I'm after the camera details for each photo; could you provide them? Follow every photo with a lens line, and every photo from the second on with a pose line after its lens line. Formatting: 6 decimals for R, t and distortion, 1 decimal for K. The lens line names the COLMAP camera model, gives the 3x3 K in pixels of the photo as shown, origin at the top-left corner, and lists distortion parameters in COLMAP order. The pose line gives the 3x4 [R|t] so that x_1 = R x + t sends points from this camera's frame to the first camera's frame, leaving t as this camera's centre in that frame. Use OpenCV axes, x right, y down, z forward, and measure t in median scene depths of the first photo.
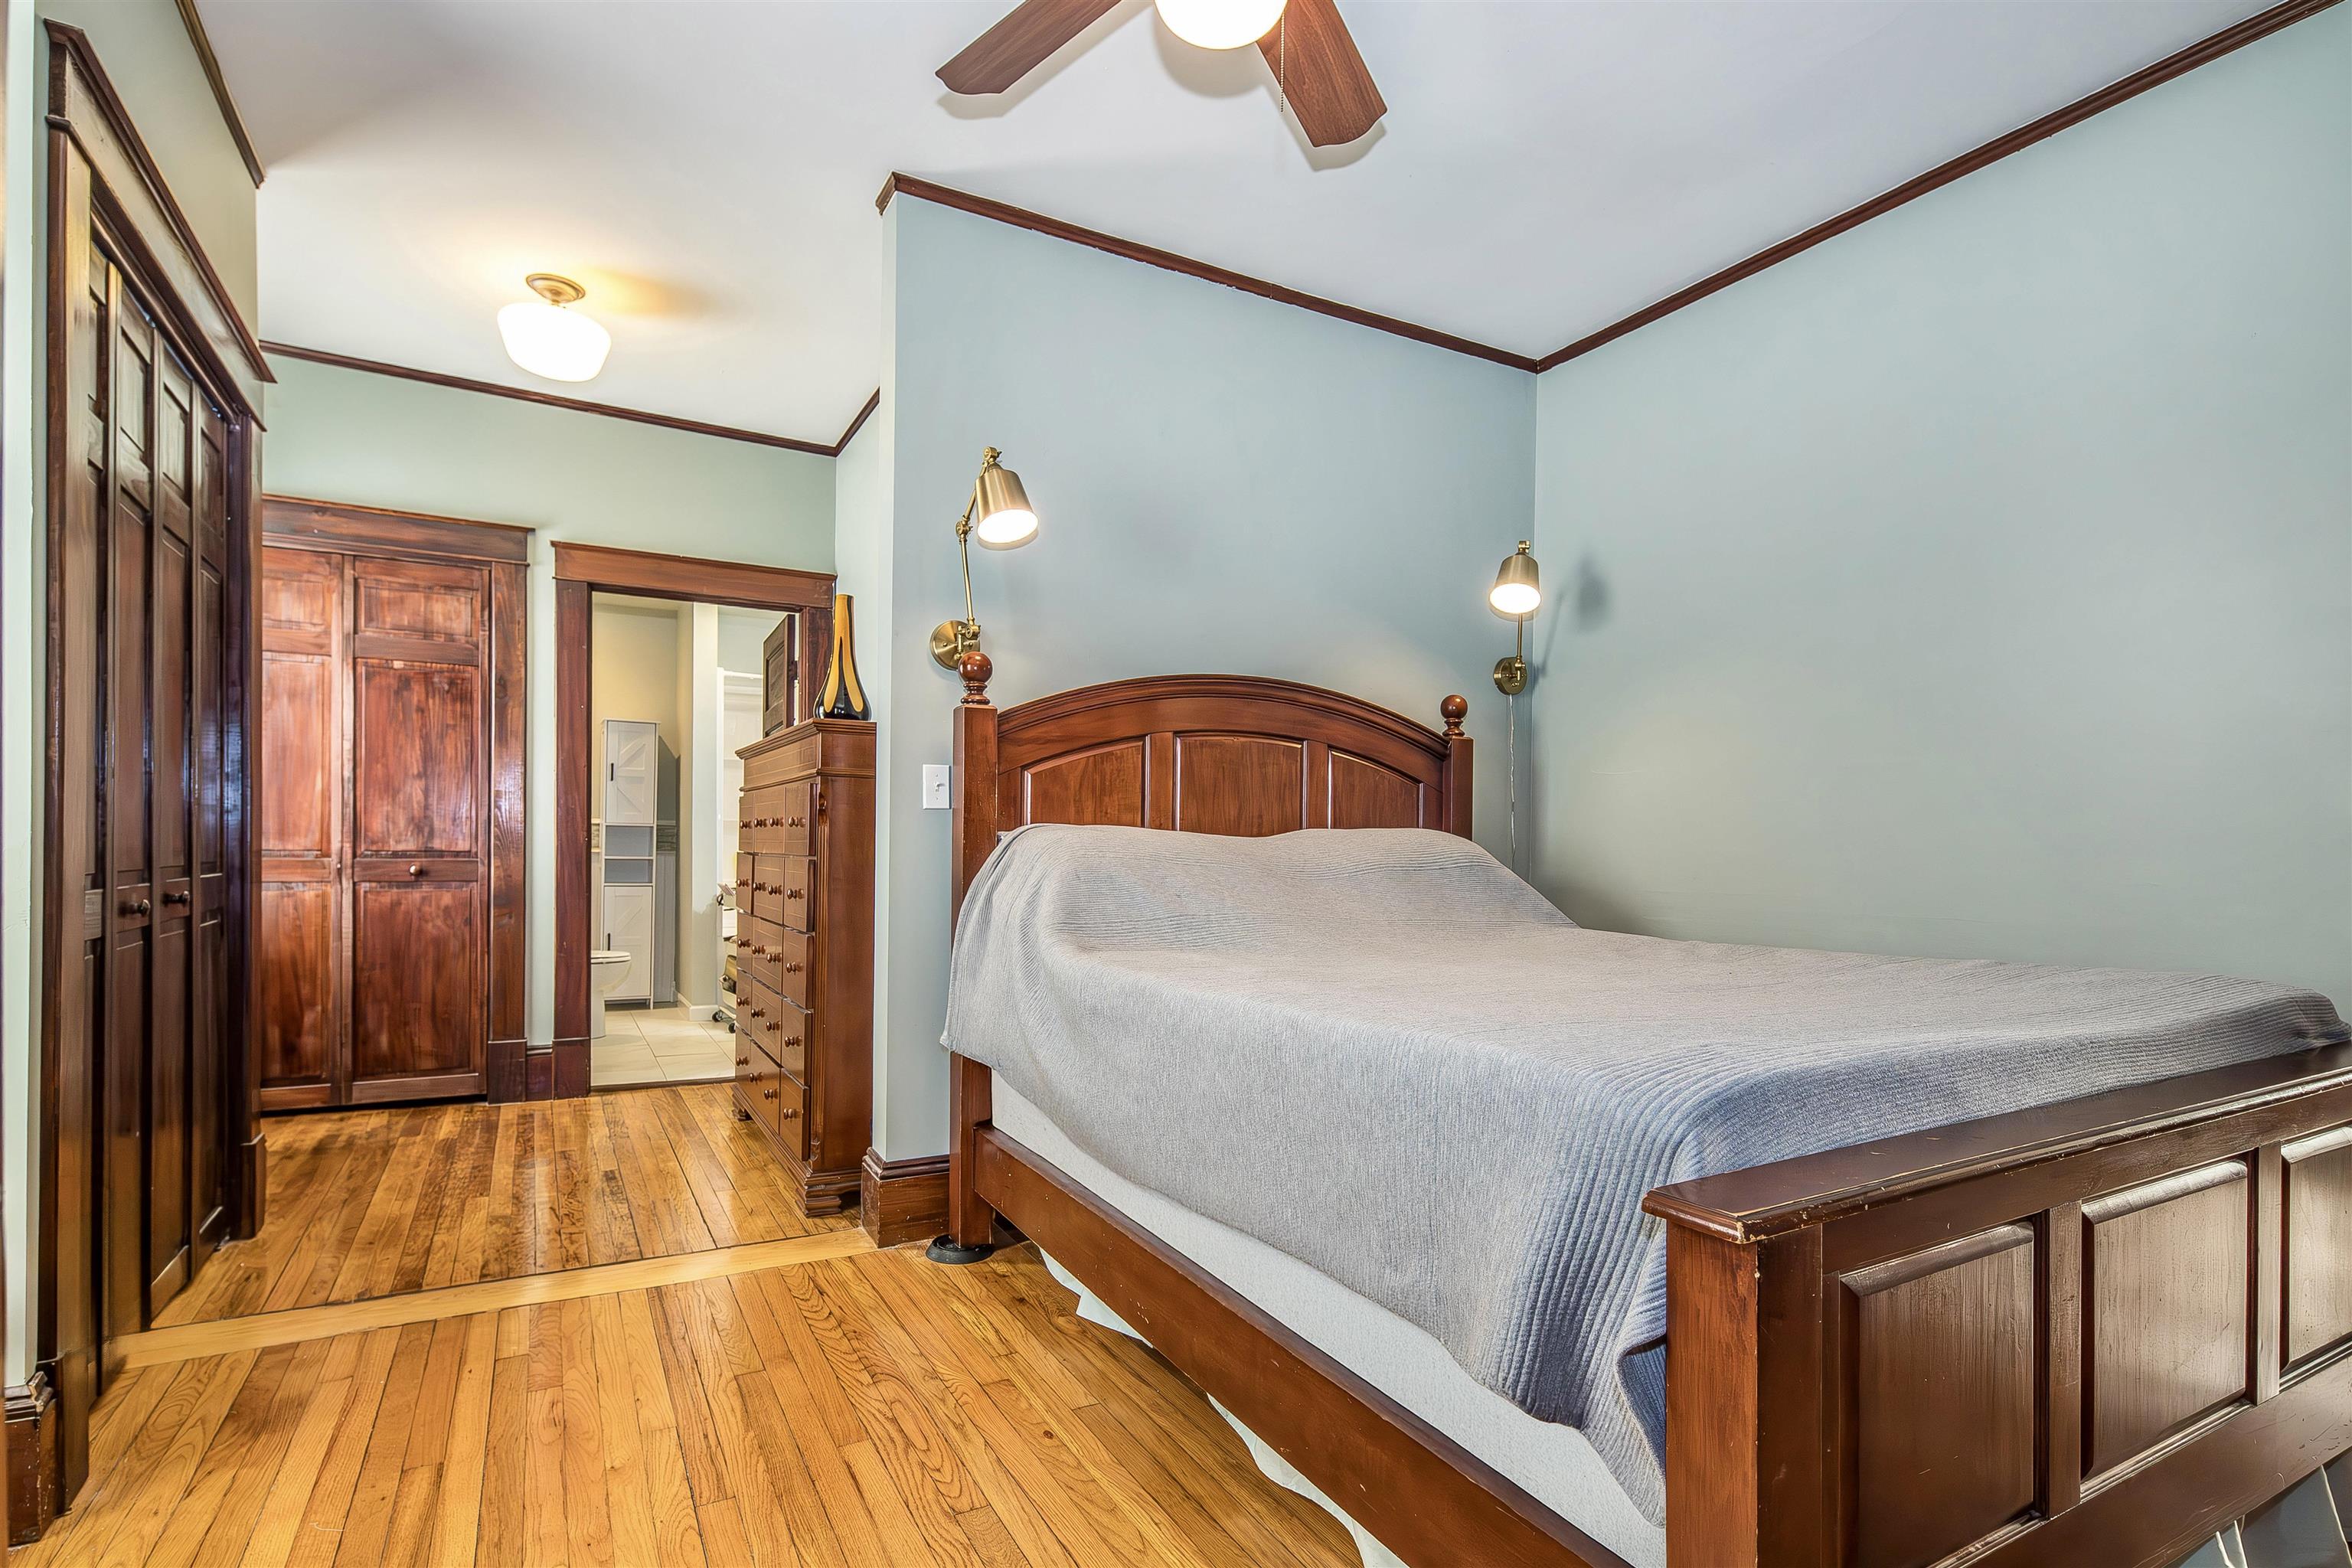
lens RADIAL K [[1143.8, 0, 1176.5], [0, 1143.8, 808.7], [0, 0, 1]] dist [0.001686, 0.000053]
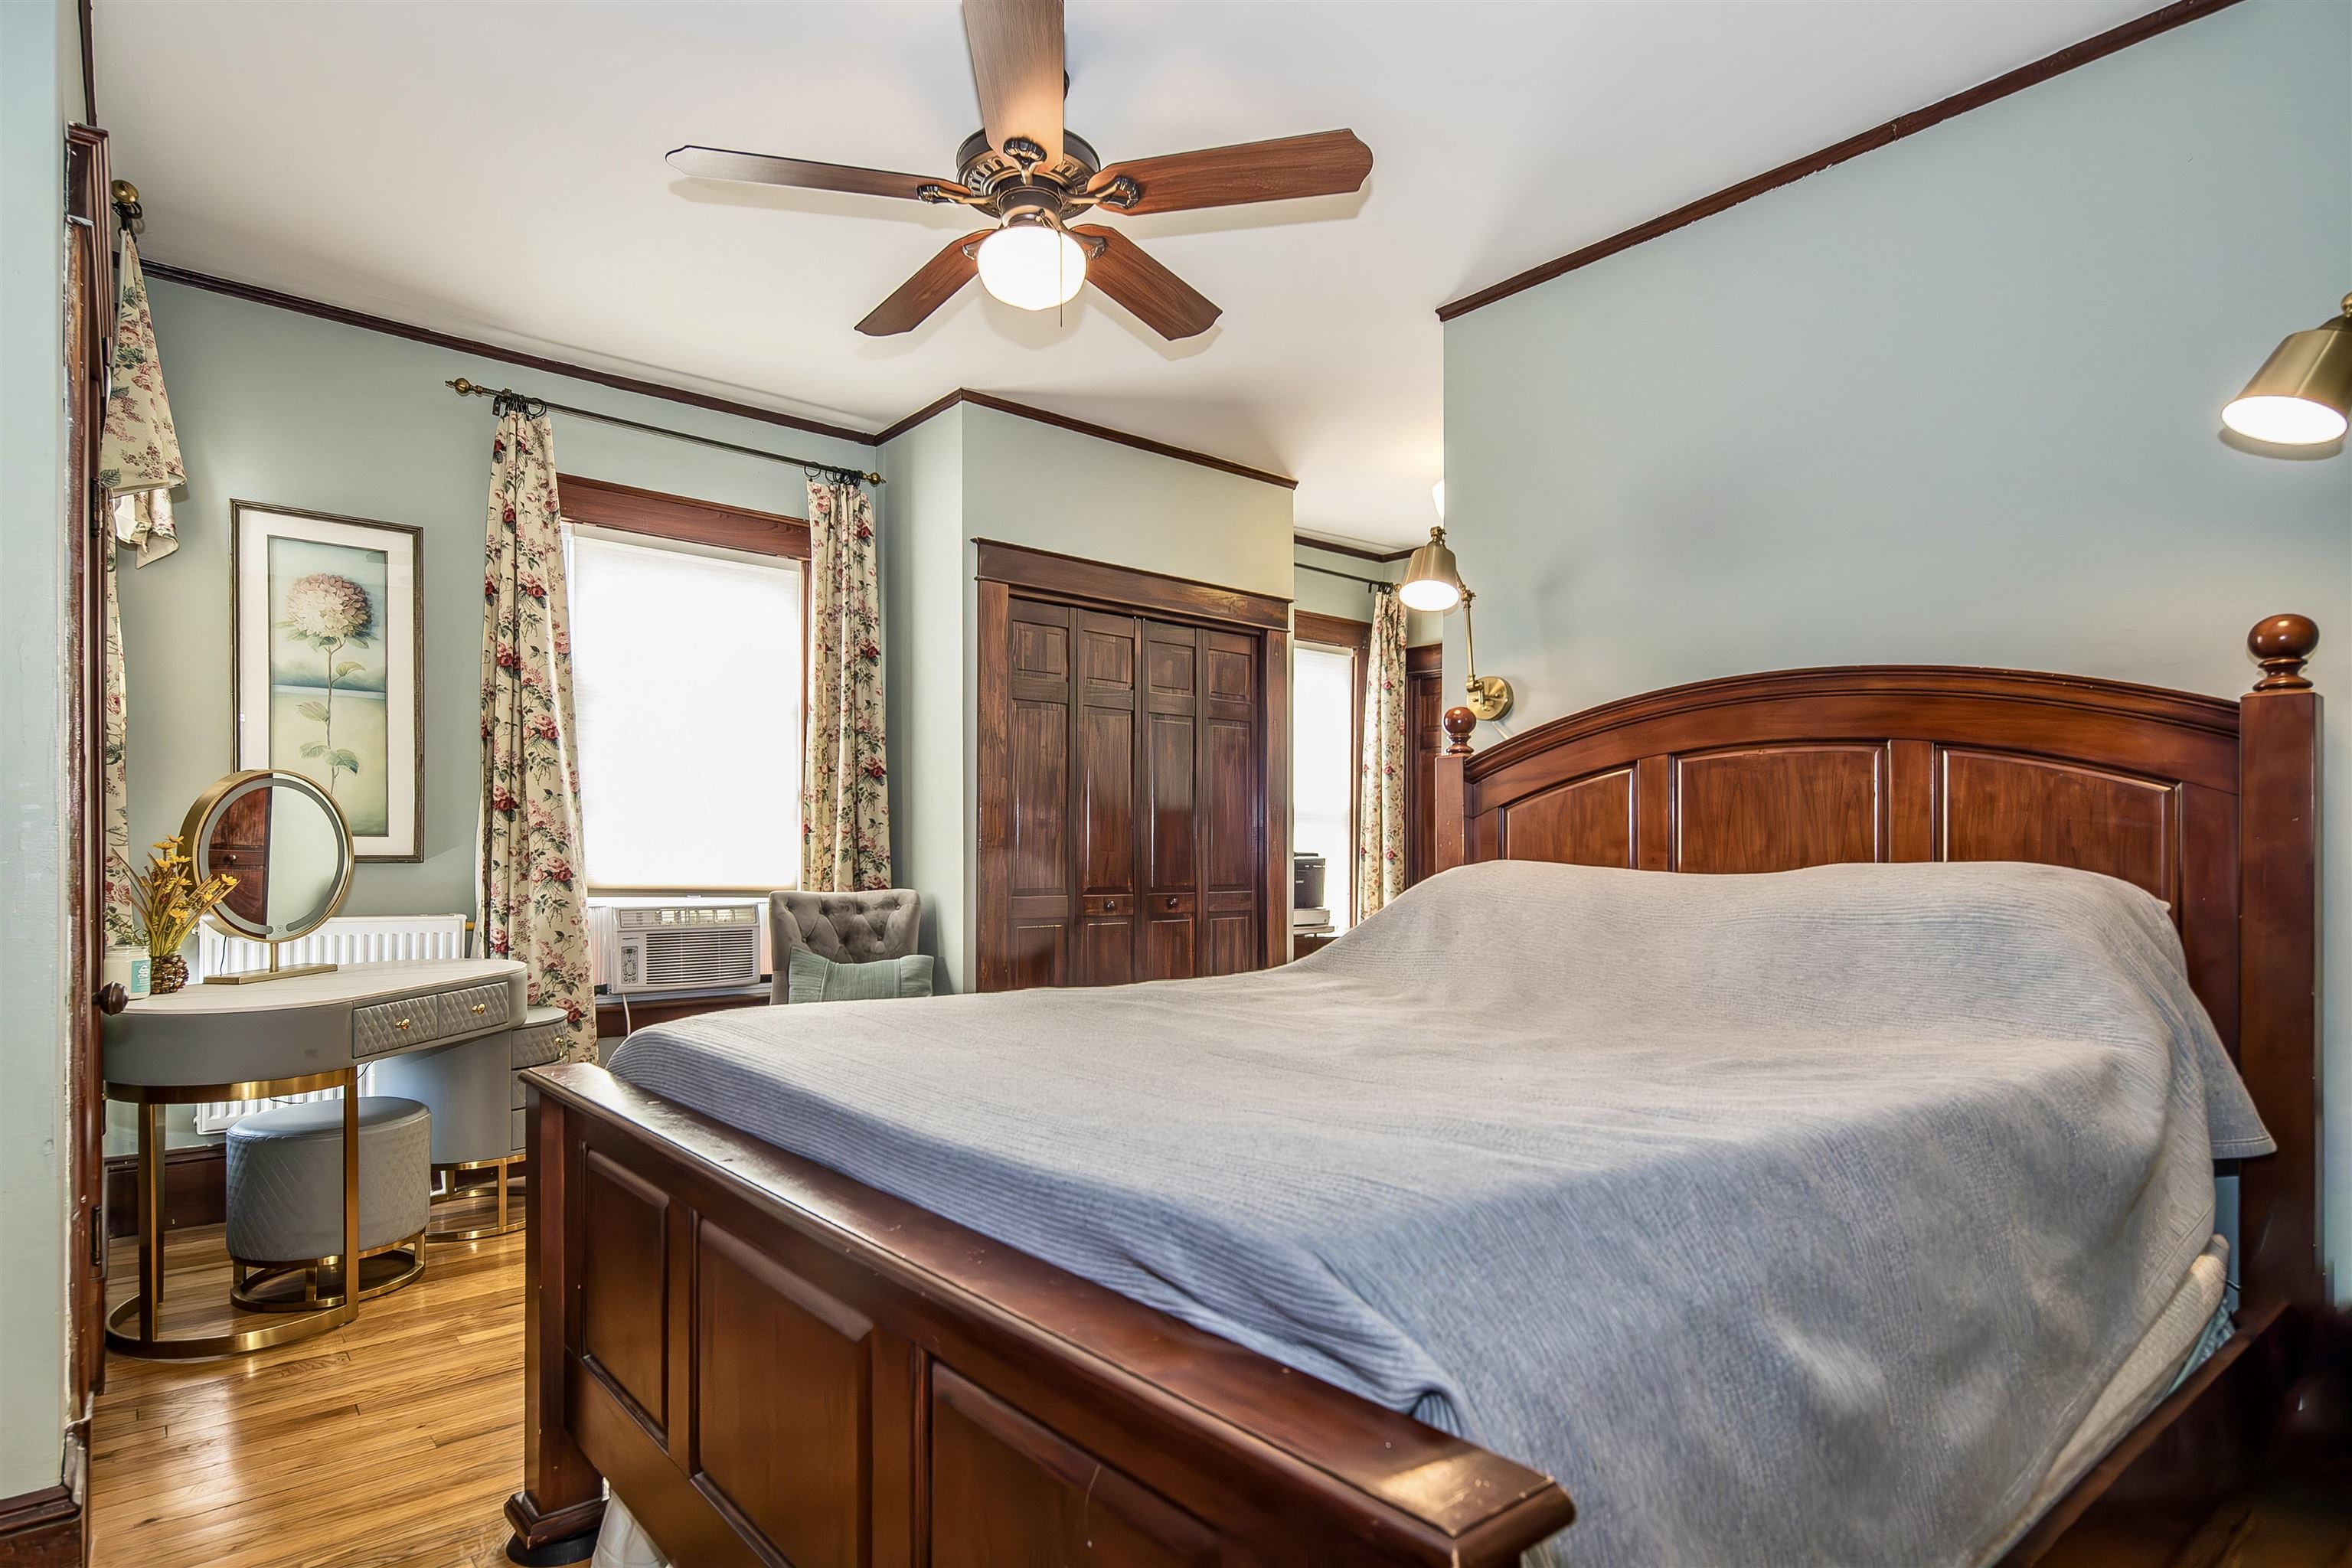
lens RADIAL K [[1237.4, 0, 1163.0], [0, 1237.4, 870.4], [0, 0, 1]] dist [0.000025, -0.000010]
pose [[0.177139, -0.006182, -0.984166, 0.822061], [0.009776, 0.999942, -0.004521, 0.022068], [0.984137, -0.008820, 0.177190, 0.422004]]
